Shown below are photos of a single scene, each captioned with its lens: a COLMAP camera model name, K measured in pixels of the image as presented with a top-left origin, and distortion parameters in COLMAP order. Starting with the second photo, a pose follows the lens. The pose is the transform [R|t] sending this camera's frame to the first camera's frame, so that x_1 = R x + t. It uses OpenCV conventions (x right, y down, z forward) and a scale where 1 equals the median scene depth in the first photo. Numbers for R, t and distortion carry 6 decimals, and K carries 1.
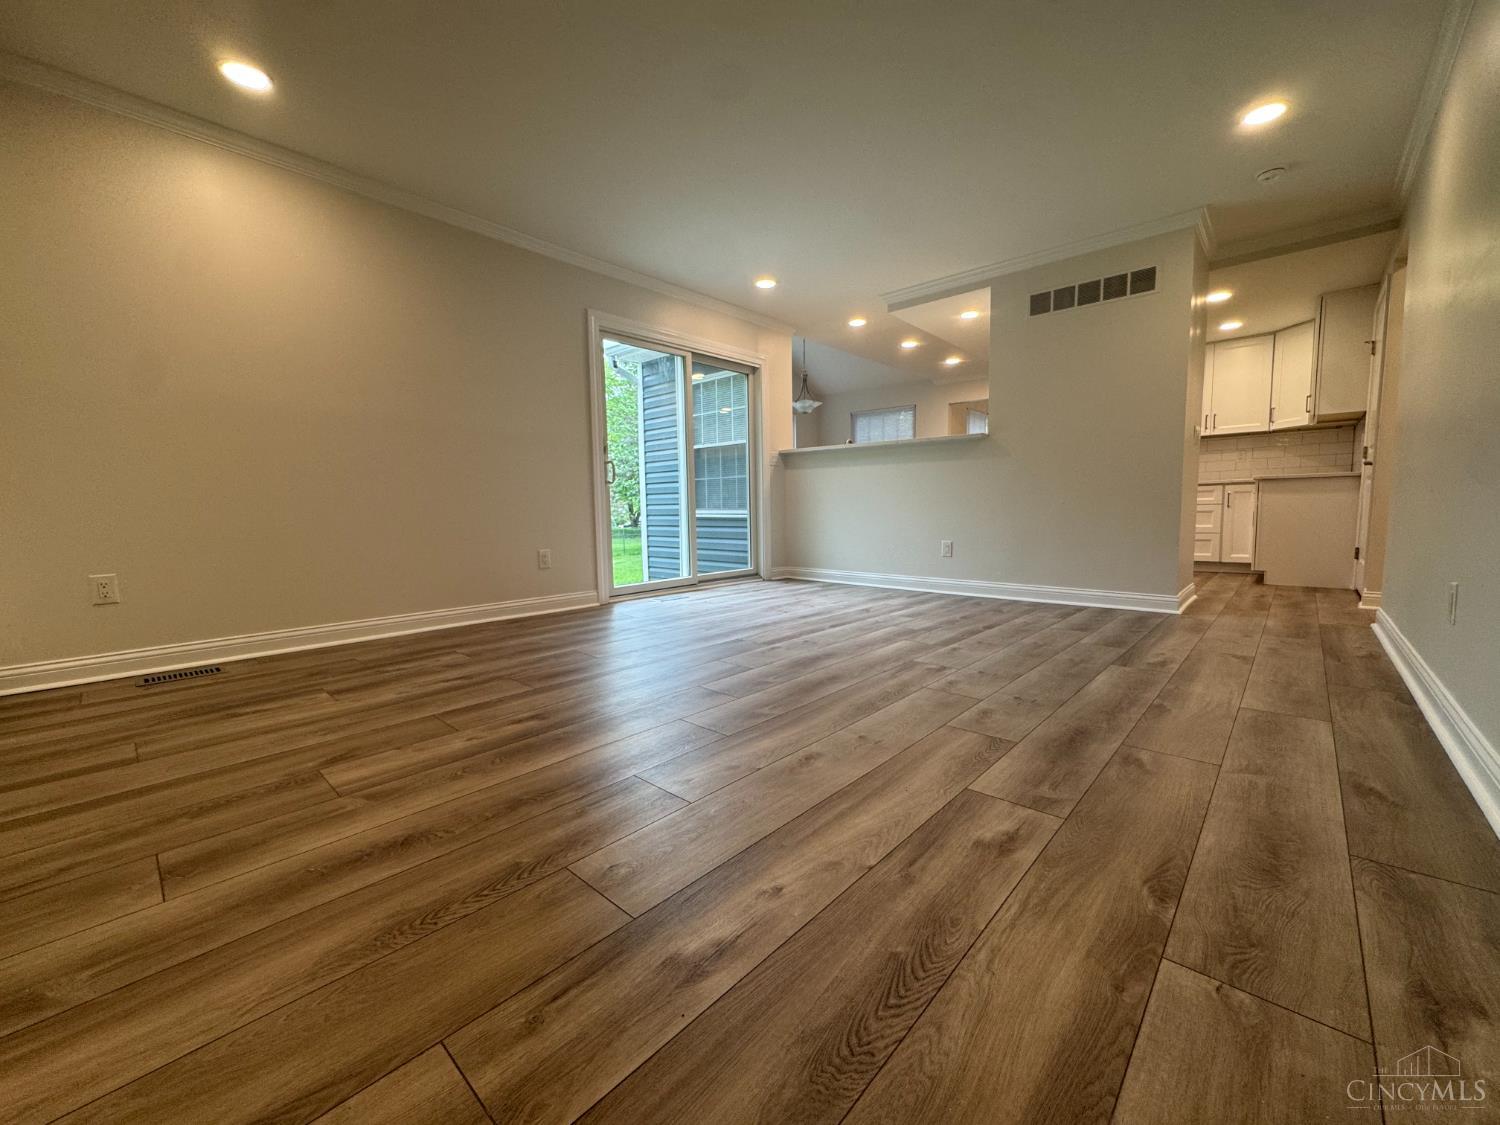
lens RADIAL K [[597.9, 0, 750.0], [0, 597.9, 562.5], [0, 0, 1]] dist [-0.002356, 0.000721]
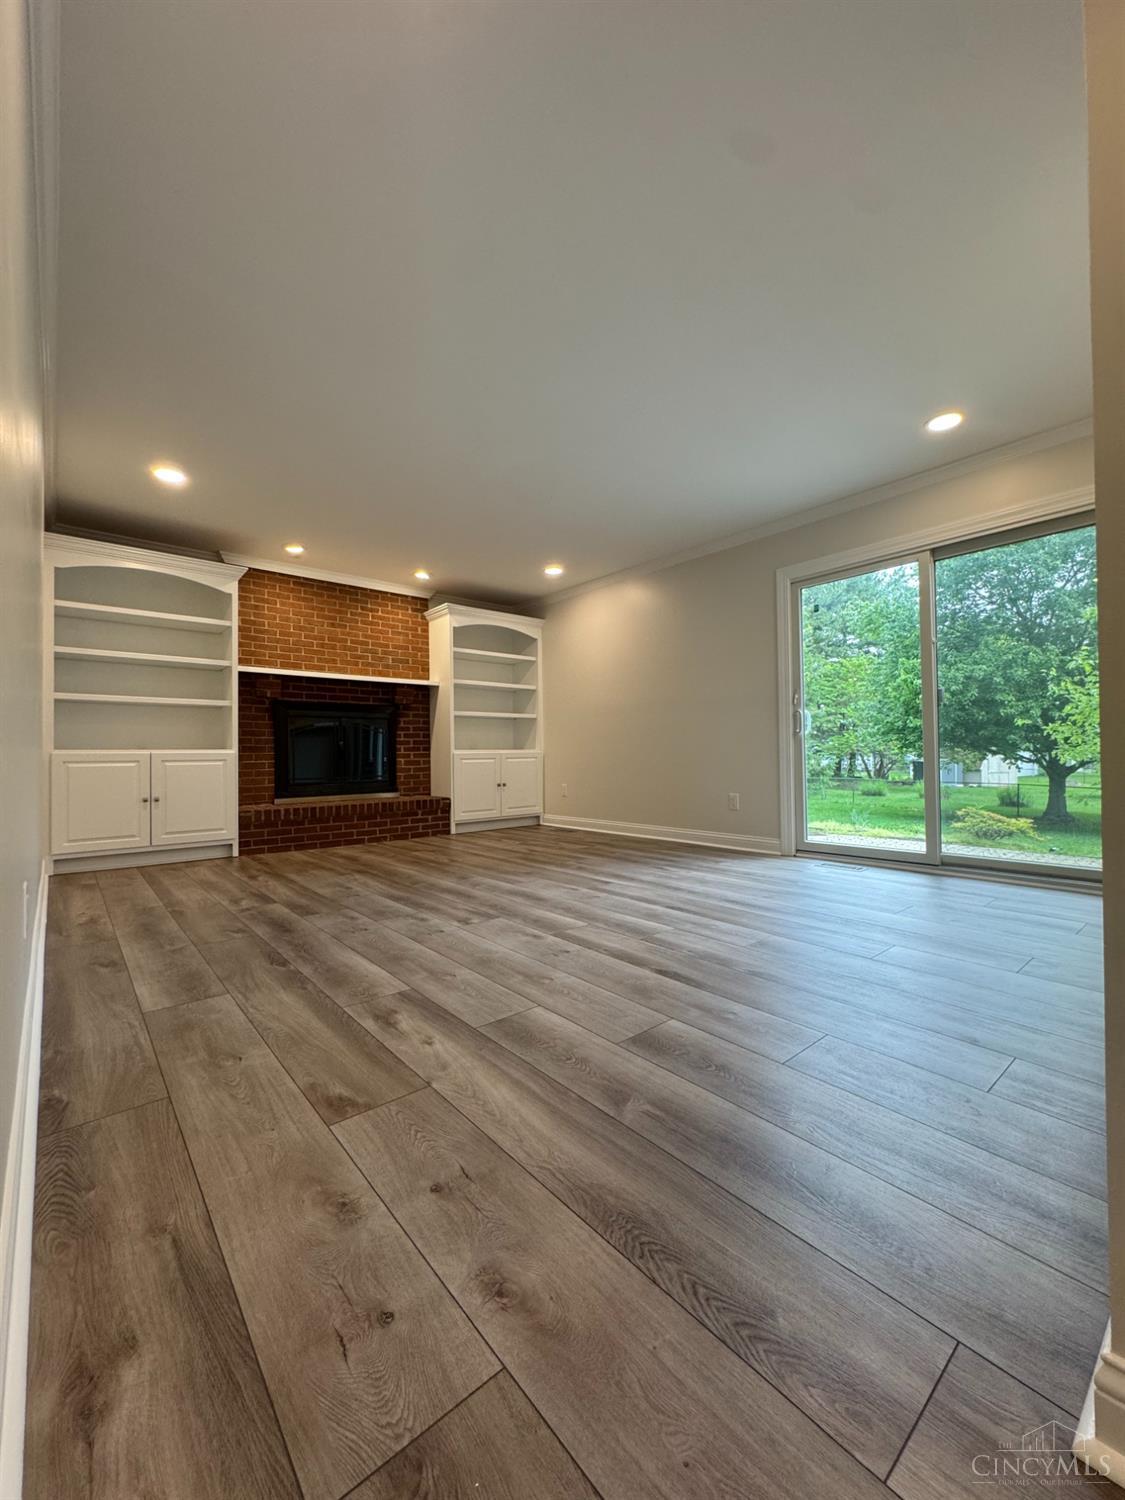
lens RADIAL K [[597.9, 0, 562.5], [0, 597.9, 750.0], [0, 0, 1]] dist [-0.002356, 0.000721]
pose [[-0.124725, 0.003296, -0.992186, 1.644250], [-0.080338, 0.996677, 0.013410, -0.185189], [0.988934, 0.081383, -0.124045, 1.567754]]
